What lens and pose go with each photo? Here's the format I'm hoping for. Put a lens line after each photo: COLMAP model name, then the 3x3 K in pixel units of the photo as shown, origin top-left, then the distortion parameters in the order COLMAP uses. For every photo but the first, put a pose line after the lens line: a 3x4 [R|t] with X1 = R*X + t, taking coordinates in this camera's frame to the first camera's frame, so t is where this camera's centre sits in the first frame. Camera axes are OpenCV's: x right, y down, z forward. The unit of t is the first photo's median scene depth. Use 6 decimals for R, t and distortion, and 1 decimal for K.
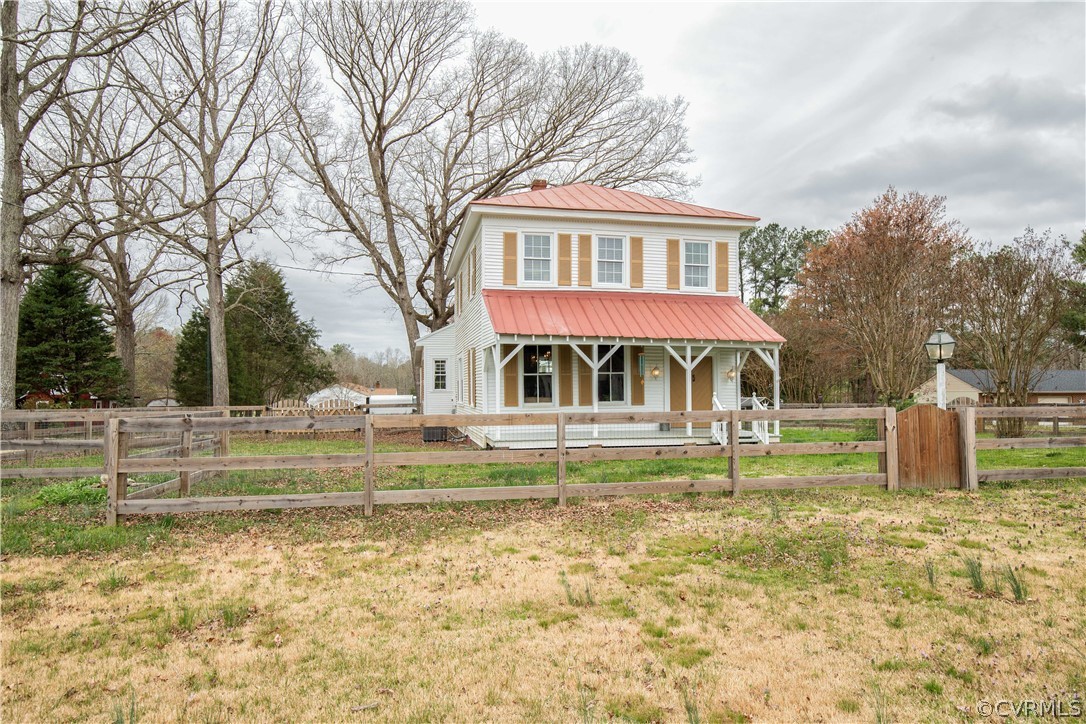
lens RADIAL K [[672.9, 0, 542.2], [0, 672.9, 373.1], [0, 0, 1]] dist [-0.006417, -0.000772]
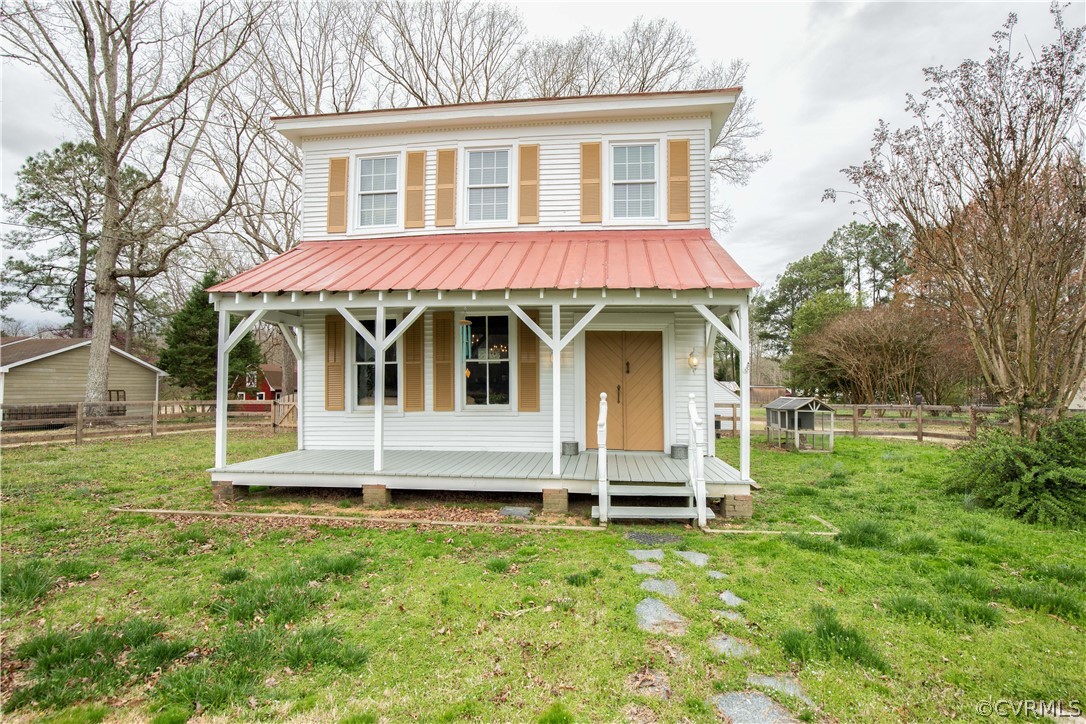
lens RADIAL K [[501.0, 0, 547.6], [0, 501.0, 370.9], [0, 0, 1]] dist [-0.034253, 0.006807]
pose [[0.954325, -0.006753, -0.298695, 0.173272], [0.006476, 0.999977, -0.001918, 0.006555], [0.298701, -0.000104, 0.954347, 0.328405]]
